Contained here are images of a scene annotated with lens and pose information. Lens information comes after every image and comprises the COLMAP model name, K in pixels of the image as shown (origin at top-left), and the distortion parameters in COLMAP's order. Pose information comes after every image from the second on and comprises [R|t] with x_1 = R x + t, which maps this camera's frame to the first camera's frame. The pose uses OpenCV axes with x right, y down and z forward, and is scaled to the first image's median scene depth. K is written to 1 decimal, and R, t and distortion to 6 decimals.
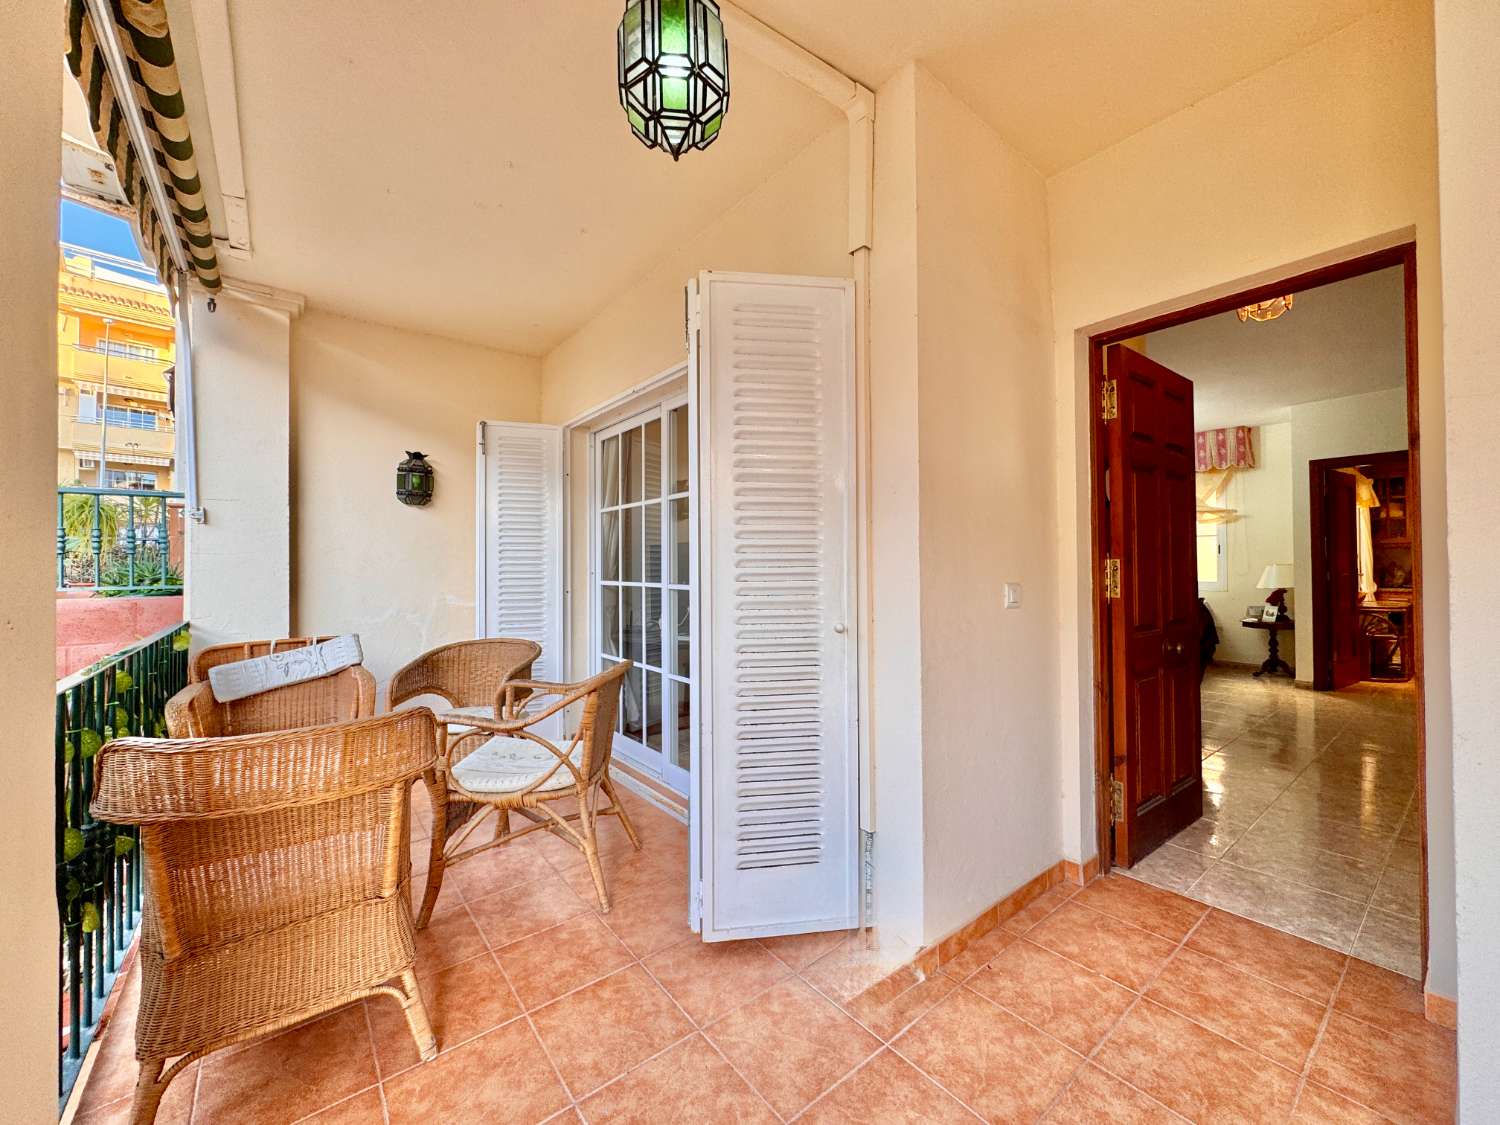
lens RADIAL K [[596.7, 0, 750.4], [0, 596.7, 557.7], [0, 0, 1]] dist [-0.002847, -0.000513]
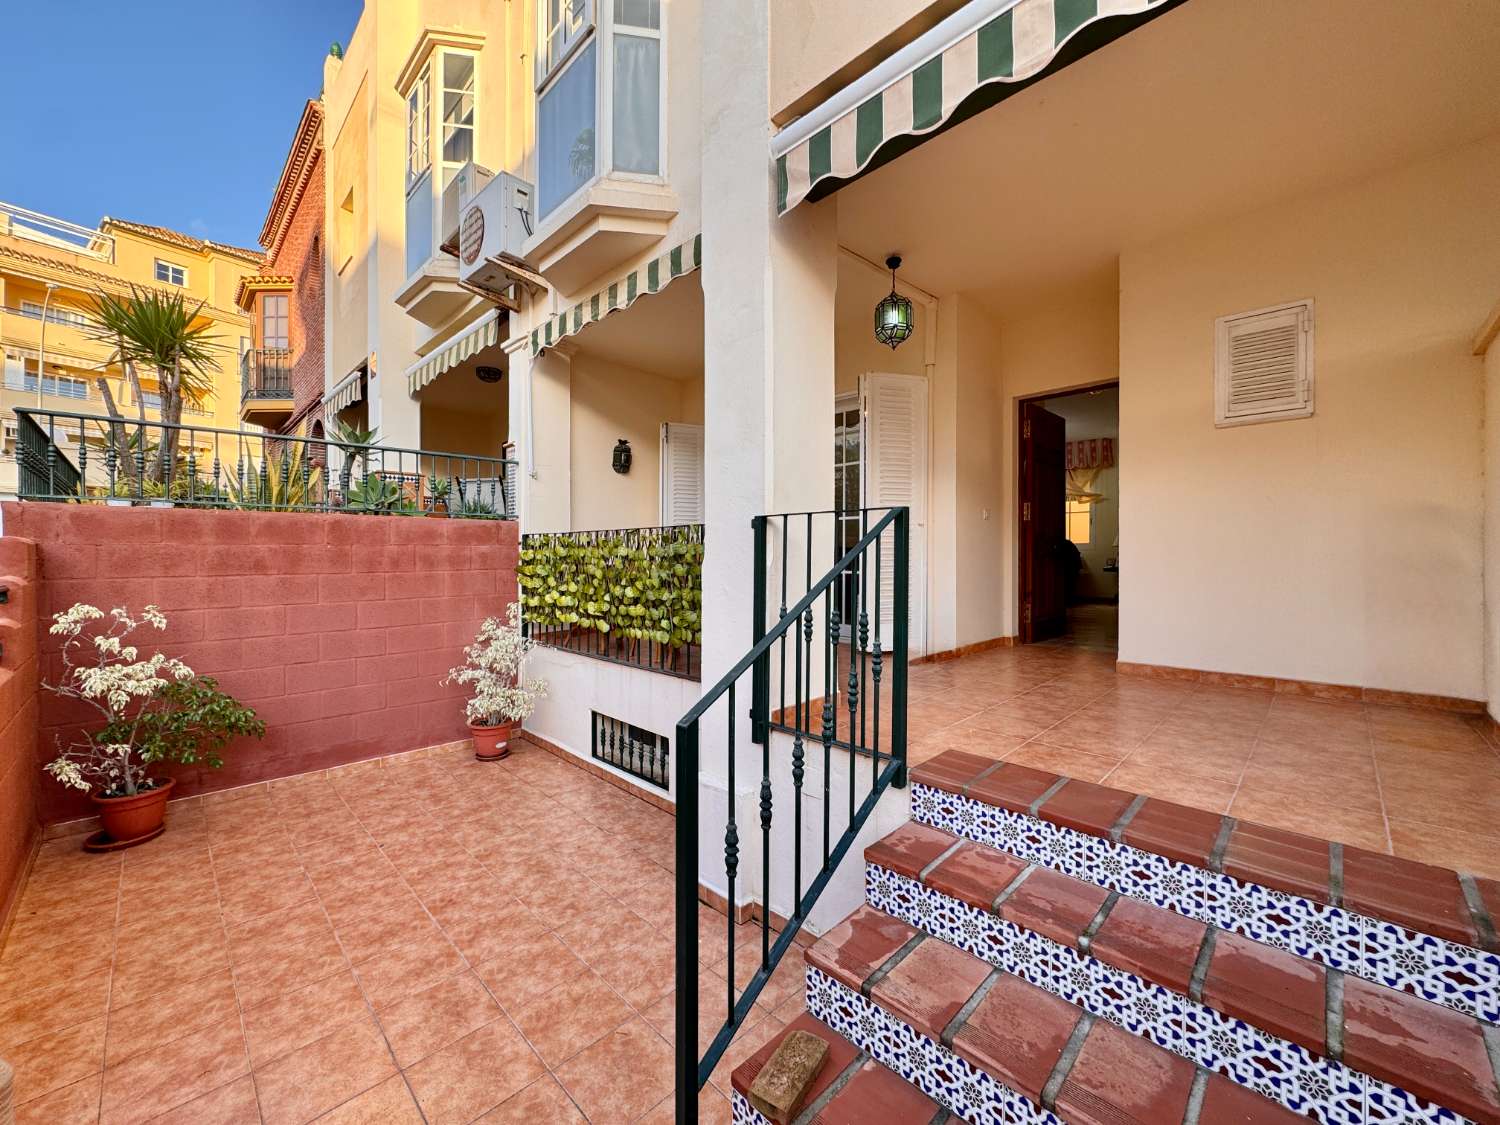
lens RADIAL K [[596.7, 0, 750.4], [0, 596.7, 557.7], [0, 0, 1]] dist [-0.002847, -0.000513]
pose [[0.992431, 0.008265, 0.122522, -0.410819], [-0.010115, 0.999844, 0.014485, 0.113618], [-0.122383, -0.015615, 0.992360, -0.647747]]
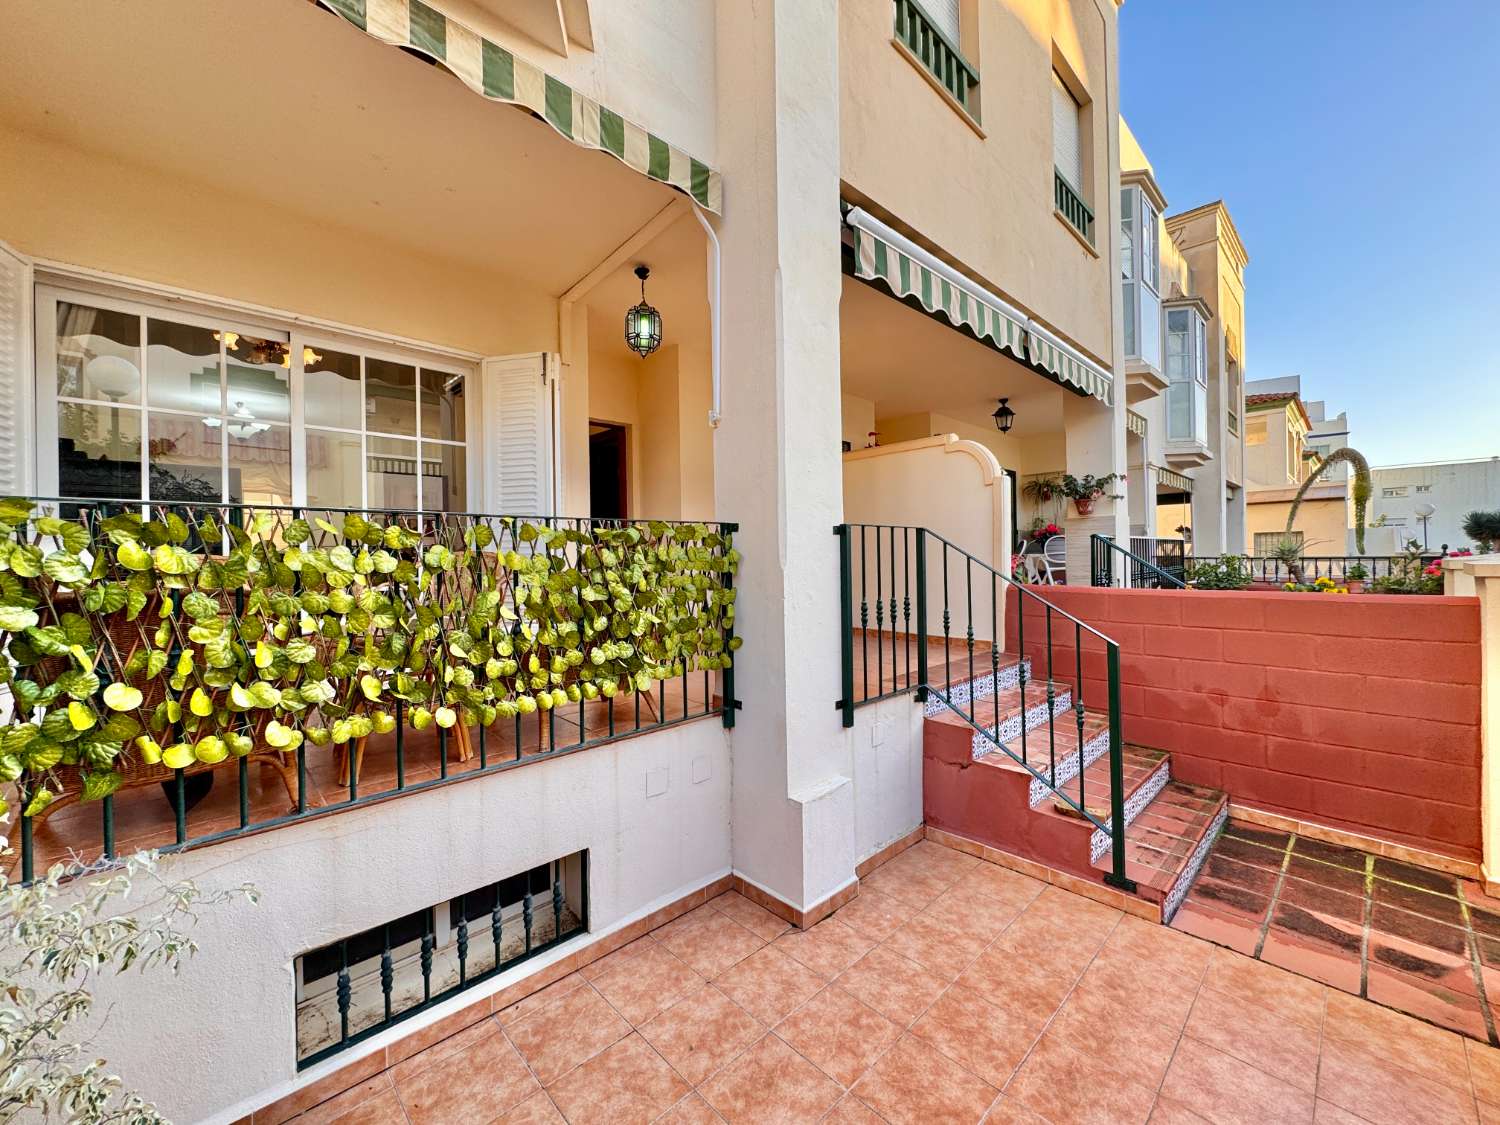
lens RADIAL K [[596.7, 0, 750.4], [0, 596.7, 557.7], [0, 0, 1]] dist [-0.002847, -0.000513]
pose [[-0.102390, 0.009231, 0.994702, -1.095225], [-0.000425, 0.999956, -0.009323, 0.125905], [-0.994744, -0.001377, -0.102381, 0.267502]]
